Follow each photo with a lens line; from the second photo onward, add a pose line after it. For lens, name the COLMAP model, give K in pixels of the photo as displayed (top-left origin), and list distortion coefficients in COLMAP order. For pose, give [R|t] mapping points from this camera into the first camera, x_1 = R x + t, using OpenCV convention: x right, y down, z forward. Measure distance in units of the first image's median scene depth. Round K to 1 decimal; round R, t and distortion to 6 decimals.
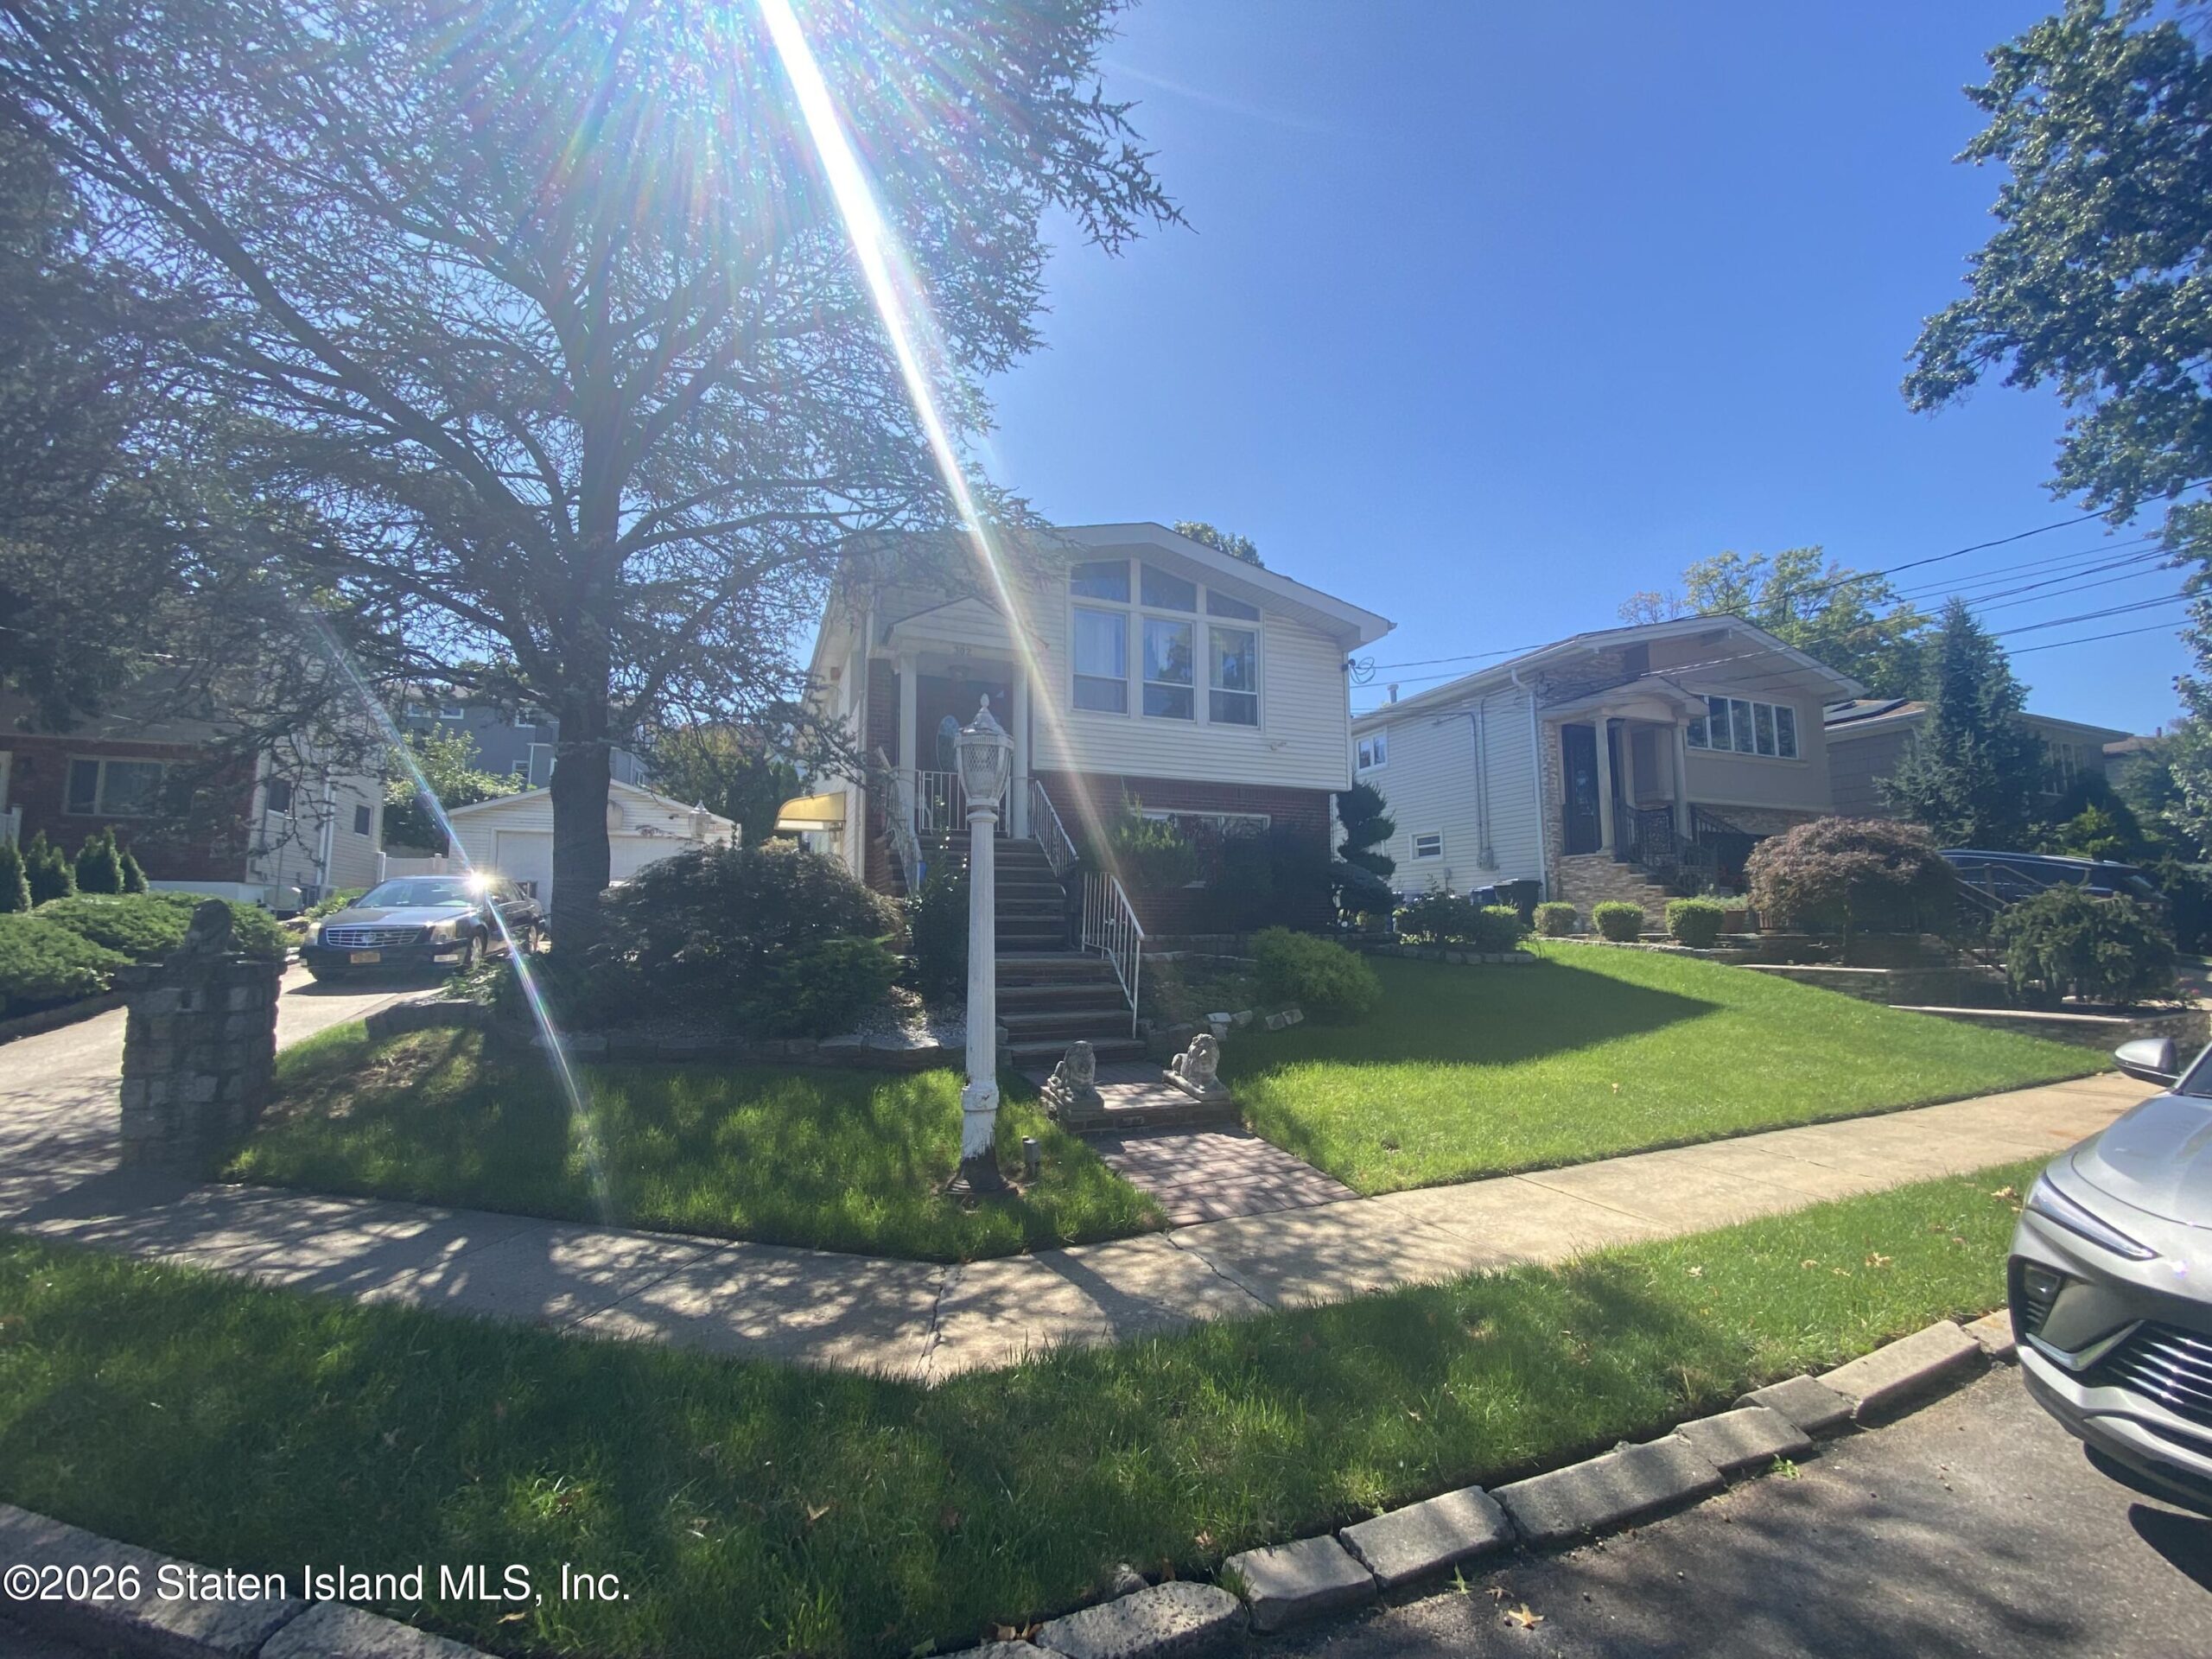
lens RADIAL K [[878.5, 0, 1119.4], [0, 878.5, 822.6], [0, 0, 1]] dist [0.025100, -0.022149]
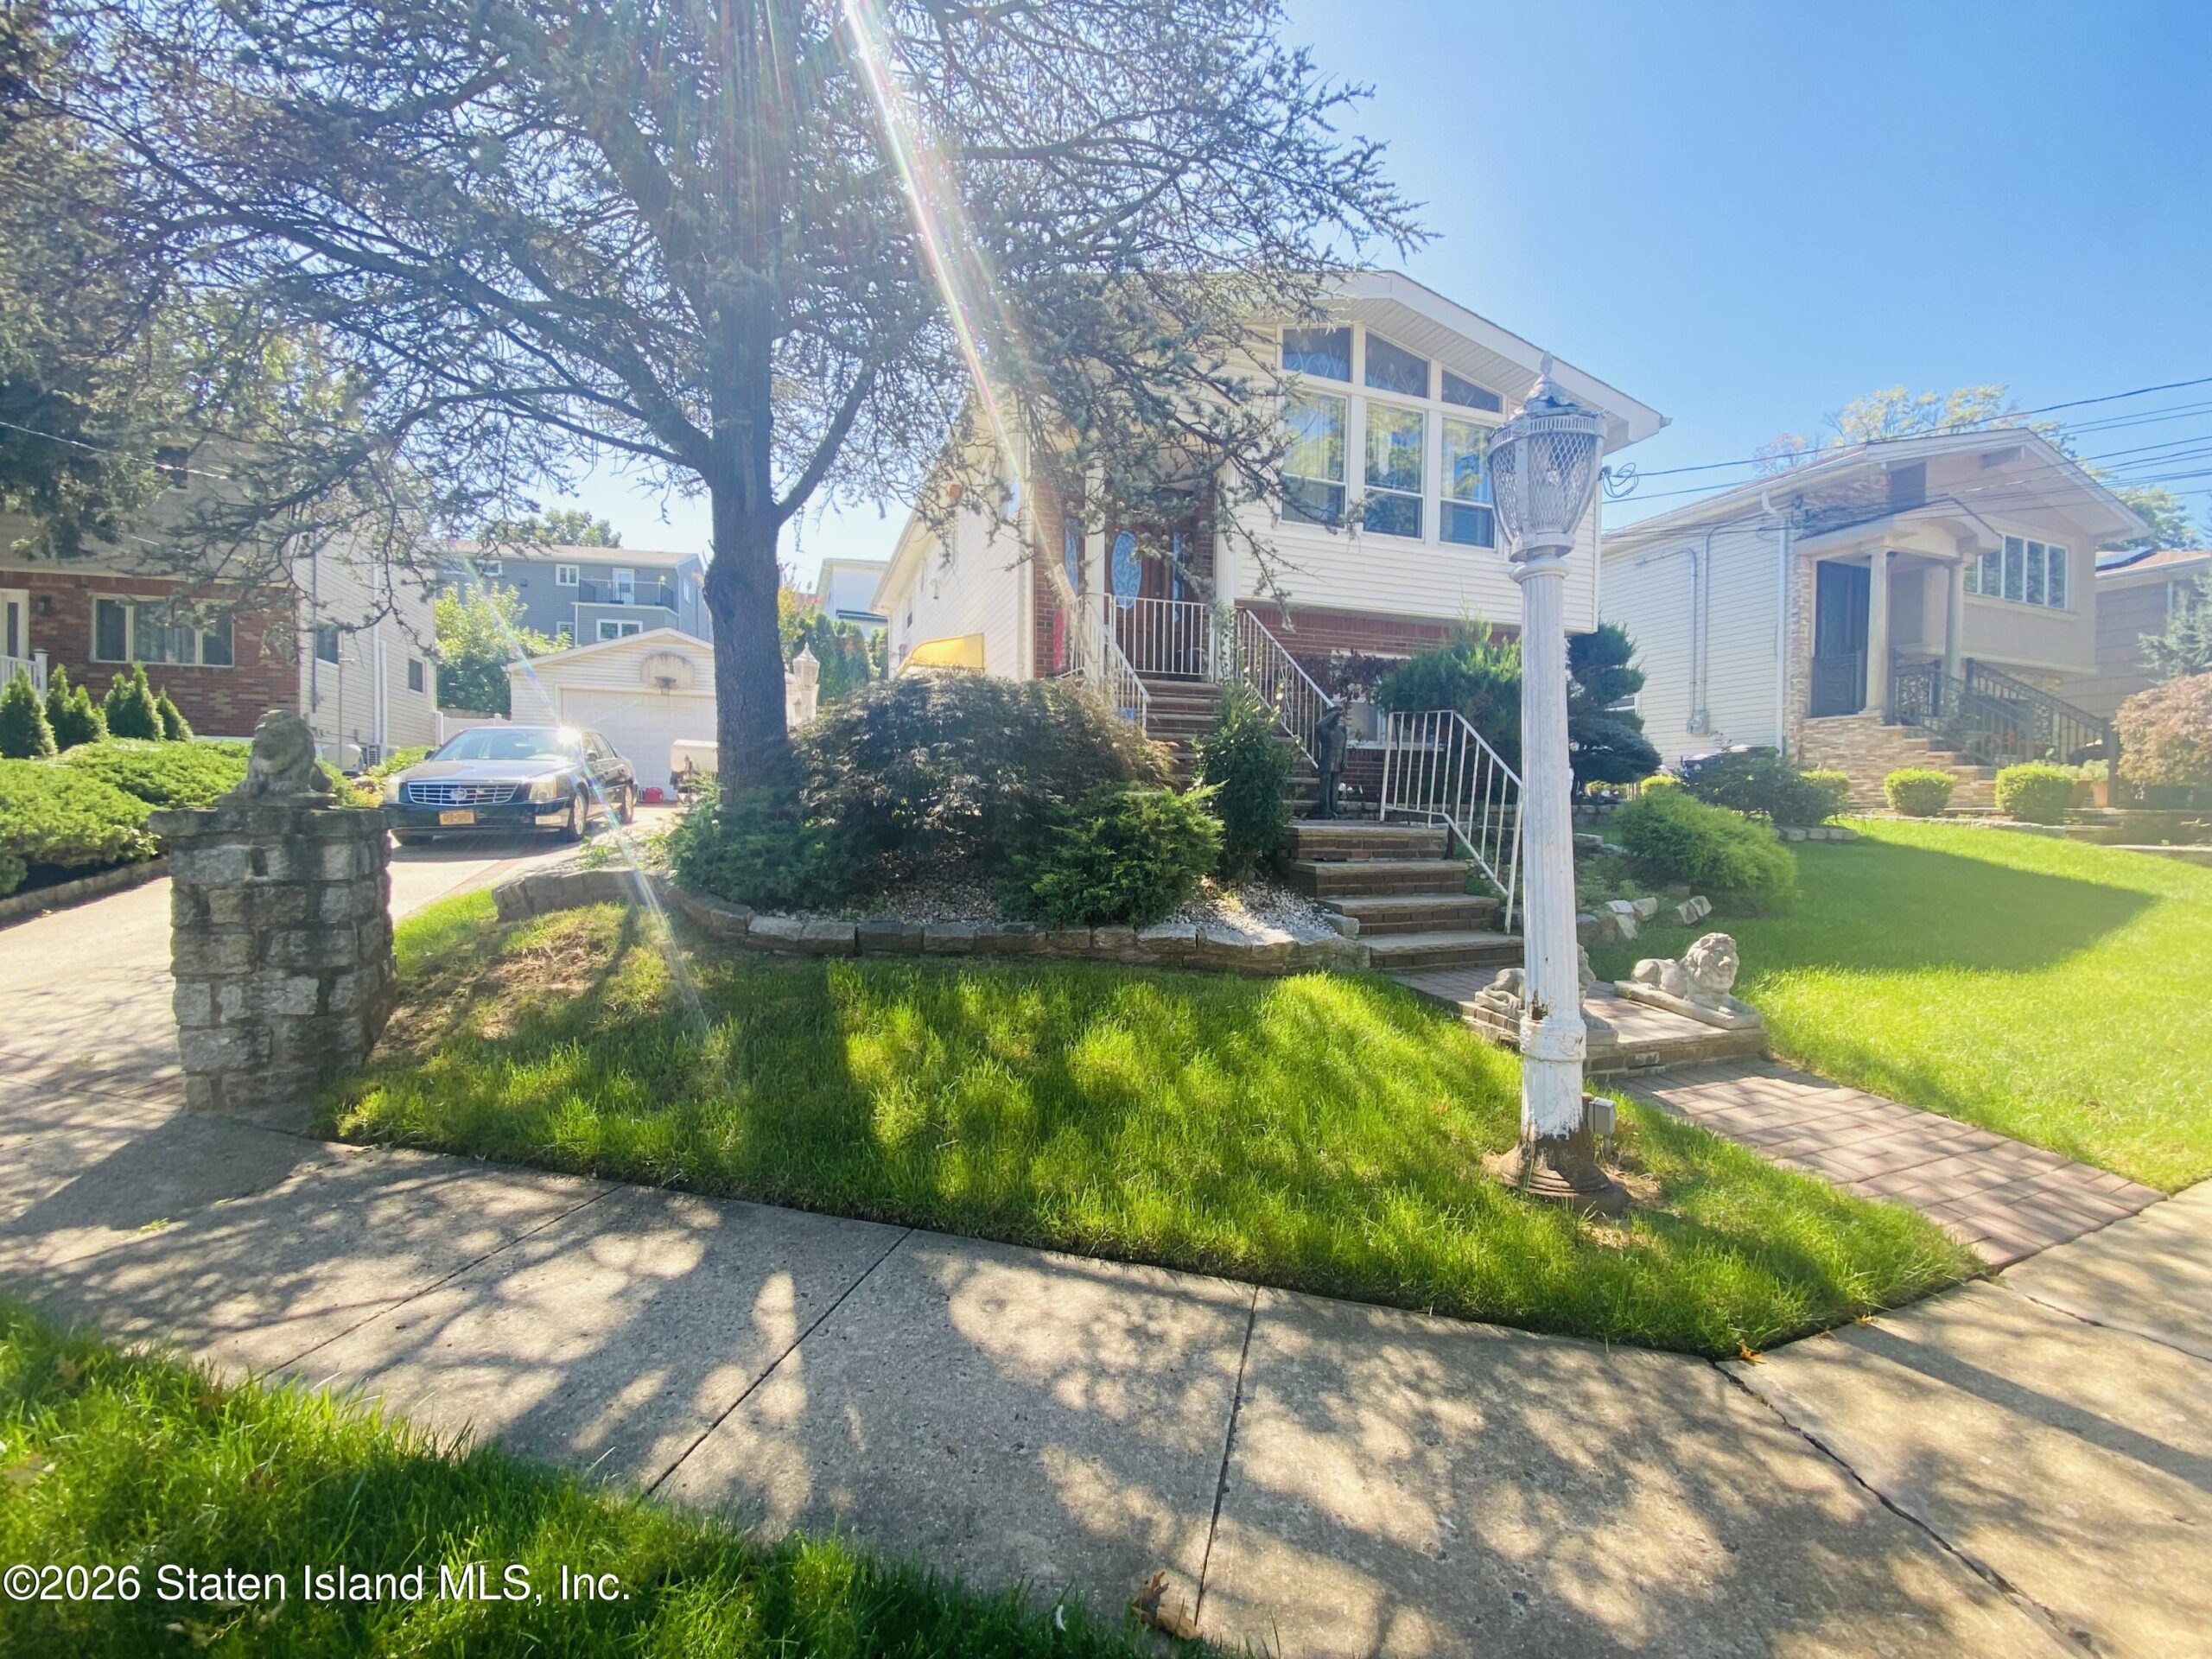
lens RADIAL K [[878.5, 0, 1119.4], [0, 878.5, 822.6], [0, 0, 1]] dist [0.025100, -0.022149]
pose [[0.999456, 0.011160, -0.031049, -0.215255], [-0.006857, 0.990767, 0.135401, 0.043009], [0.032273, -0.135114, 0.990304, 0.203614]]
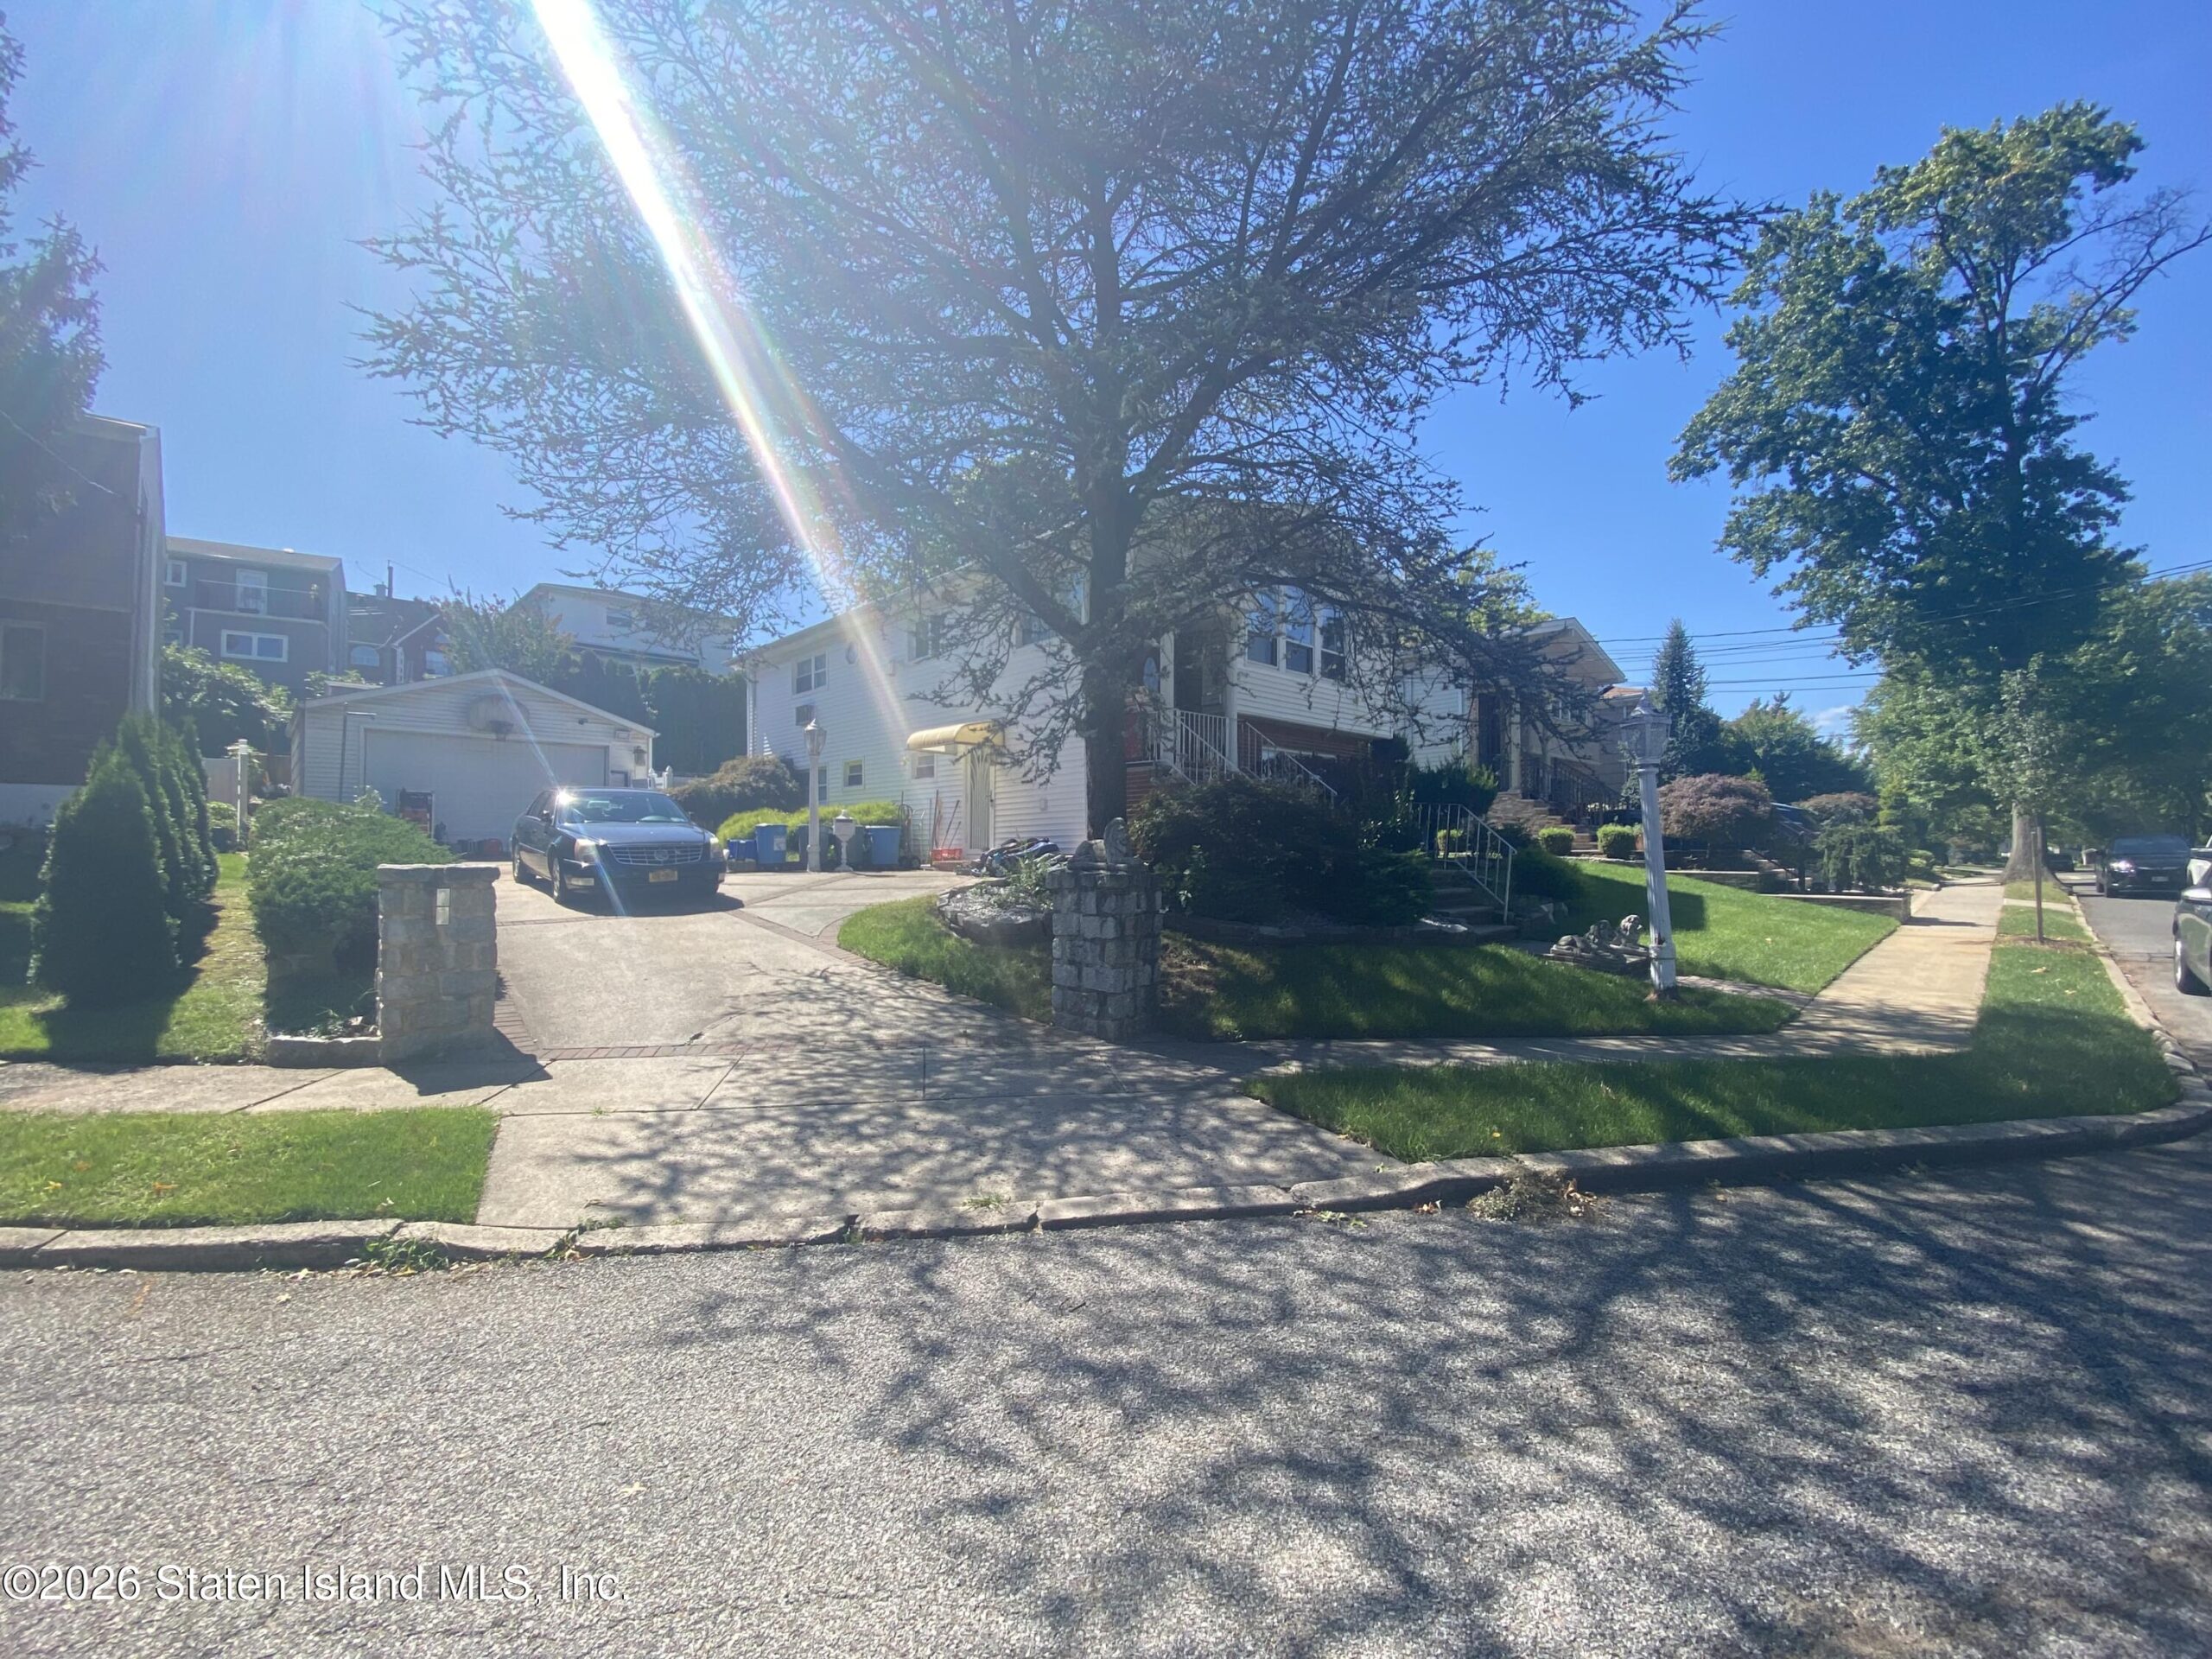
lens RADIAL K [[878.5, 0, 1119.4], [0, 878.5, 822.6], [0, 0, 1]] dist [0.025100, -0.022149]
pose [[0.927476, 0.009847, 0.373753, -0.819127], [-0.043016, 0.995825, 0.080509, -0.002433], [-0.371400, -0.090747, 0.924028, -0.047597]]
